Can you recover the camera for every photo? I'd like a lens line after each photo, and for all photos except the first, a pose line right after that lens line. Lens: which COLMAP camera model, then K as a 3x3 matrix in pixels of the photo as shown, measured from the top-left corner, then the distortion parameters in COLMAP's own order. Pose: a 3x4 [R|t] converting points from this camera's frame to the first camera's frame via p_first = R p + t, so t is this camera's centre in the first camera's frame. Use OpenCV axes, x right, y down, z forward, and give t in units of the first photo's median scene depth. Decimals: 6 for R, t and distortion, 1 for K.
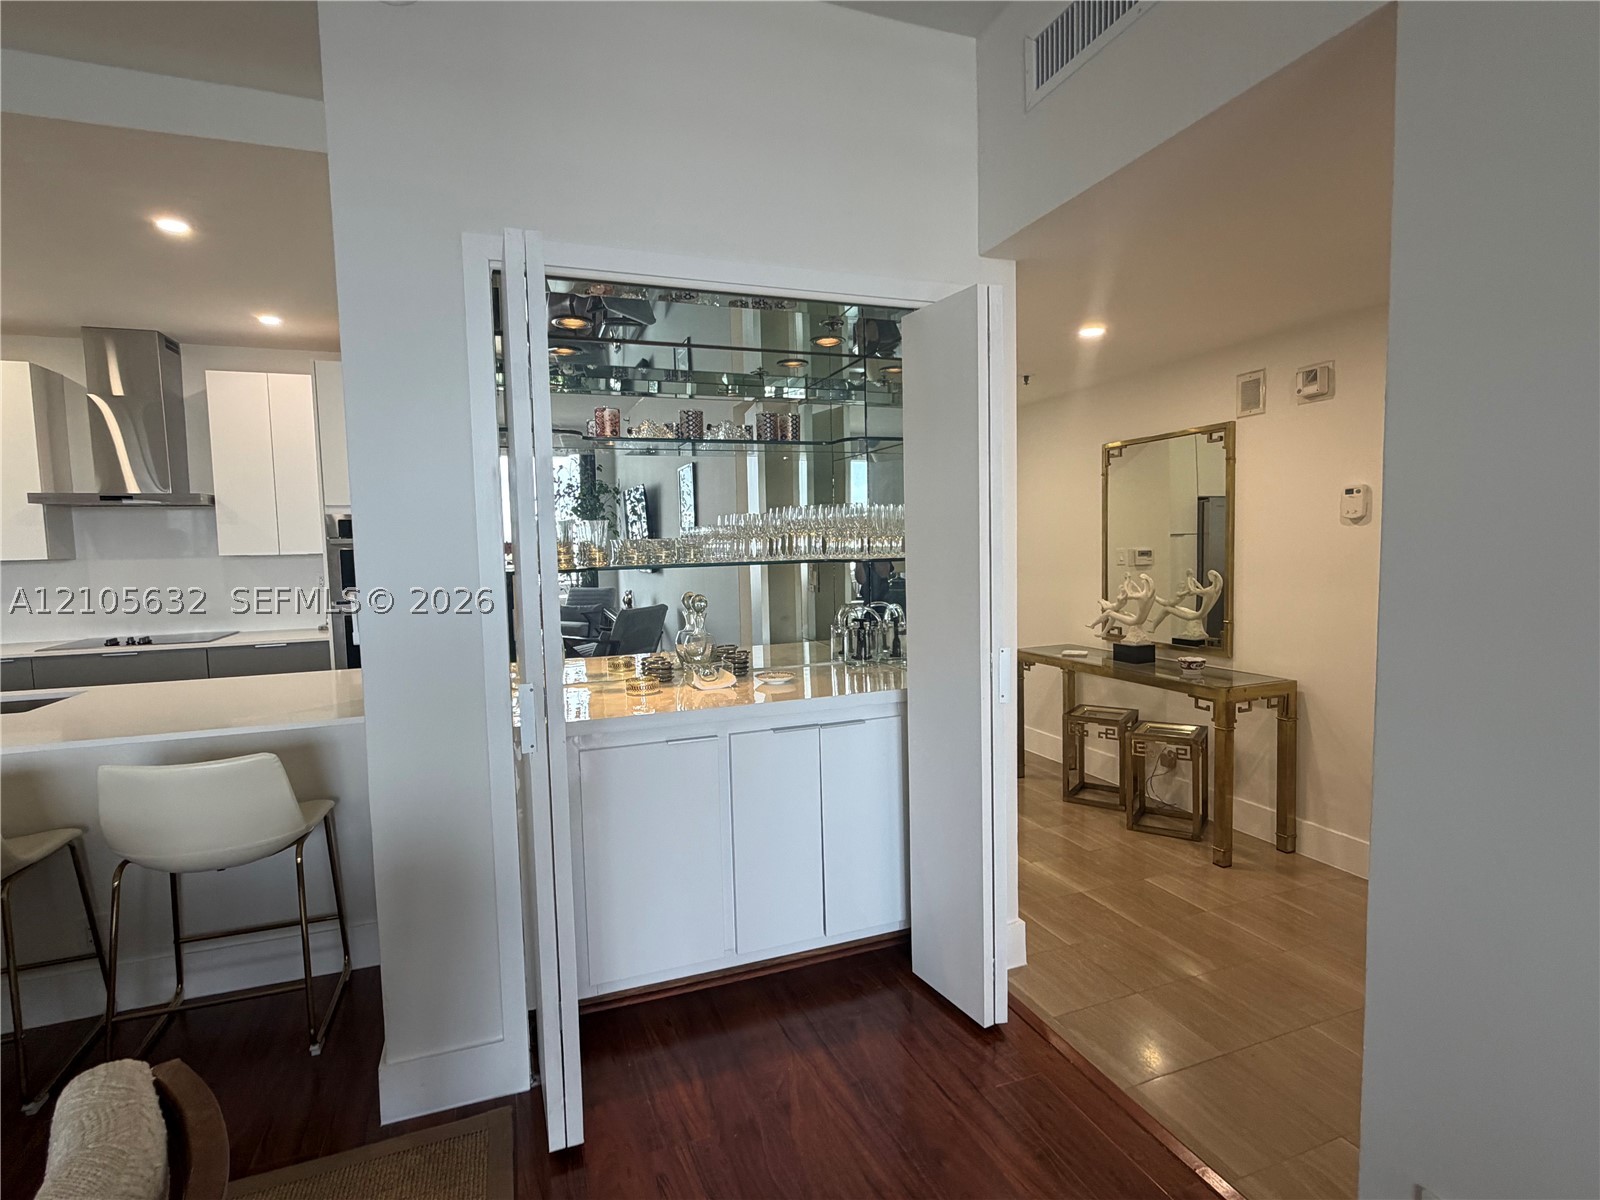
lens RADIAL K [[783.9, 0, 800.0], [0, 783.9, 600.0], [0, 0, 1]] dist [-0.041709, 0.000452]
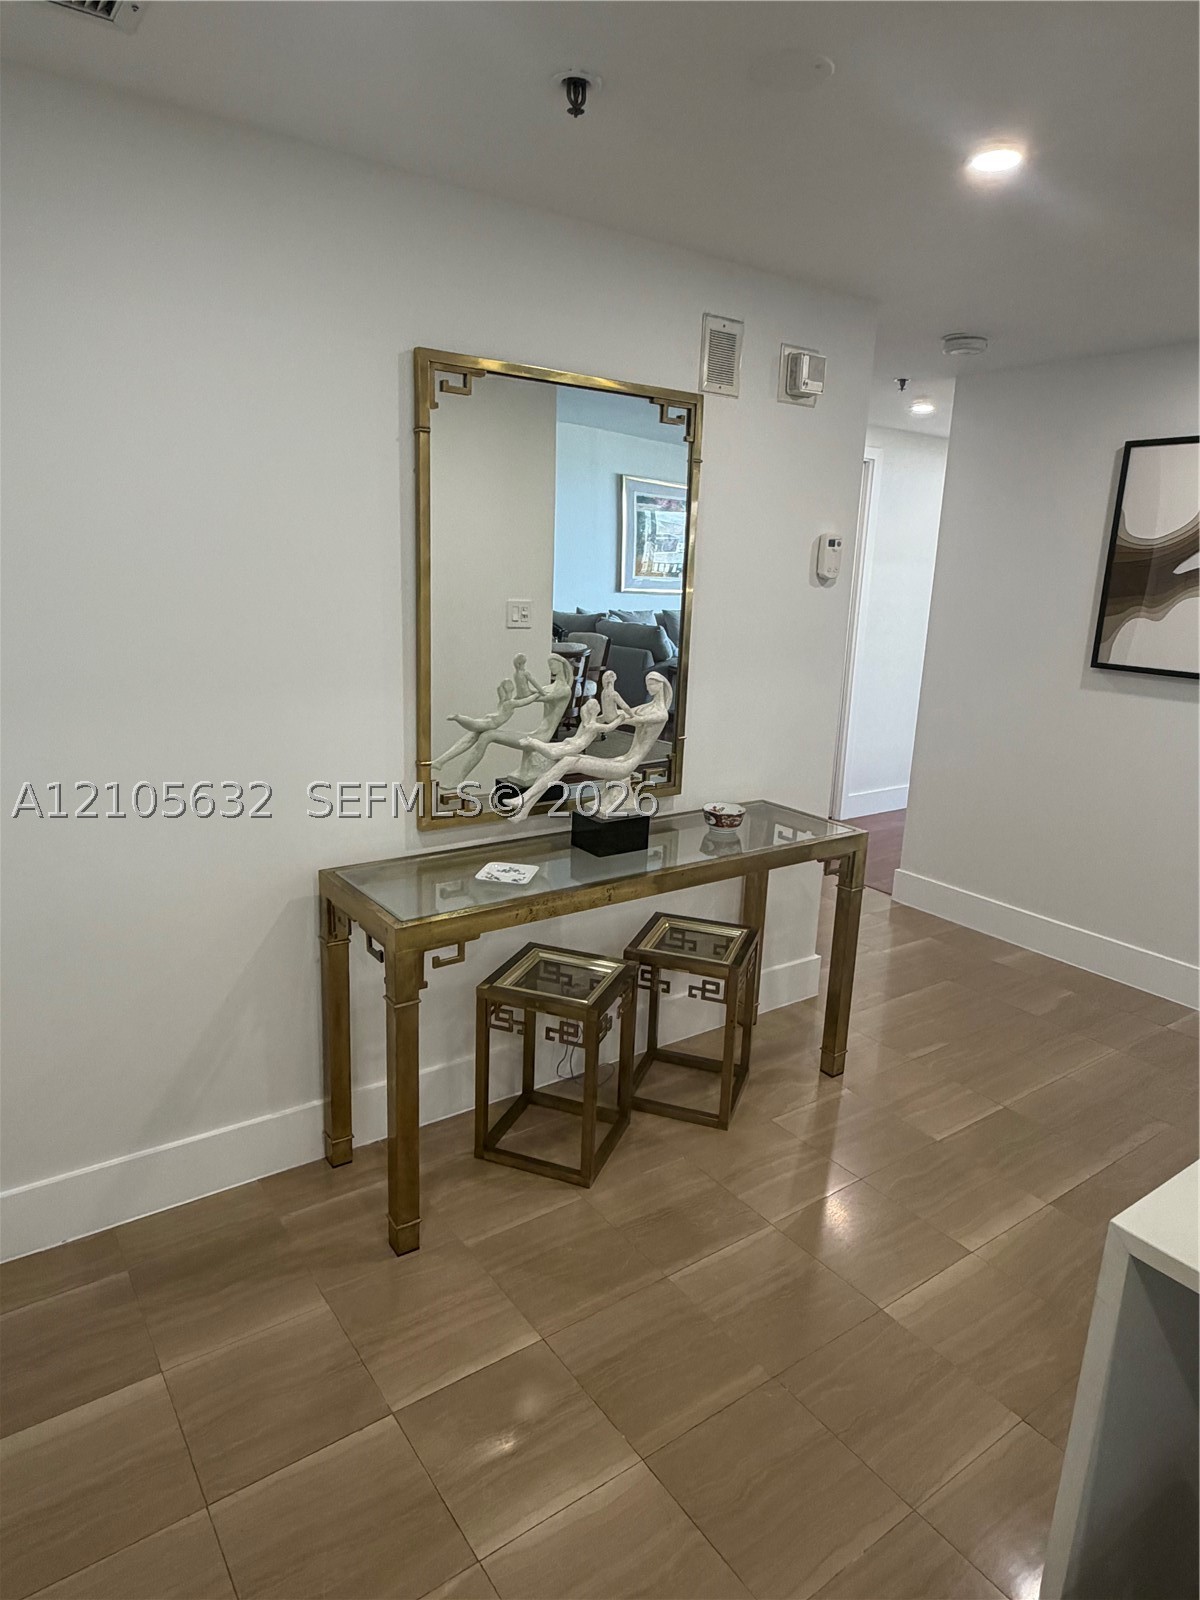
lens RADIAL K [[986.0, 0, 598.0], [0, 986.0, 780.9], [0, 0, 1]] dist [0.000653, 0.001159]
pose [[-0.264233, -0.205180, 0.942381, -0.288307], [0.028569, 0.975015, 0.220295, -0.183630], [-0.964036, 0.085132, -0.251769, 2.070568]]
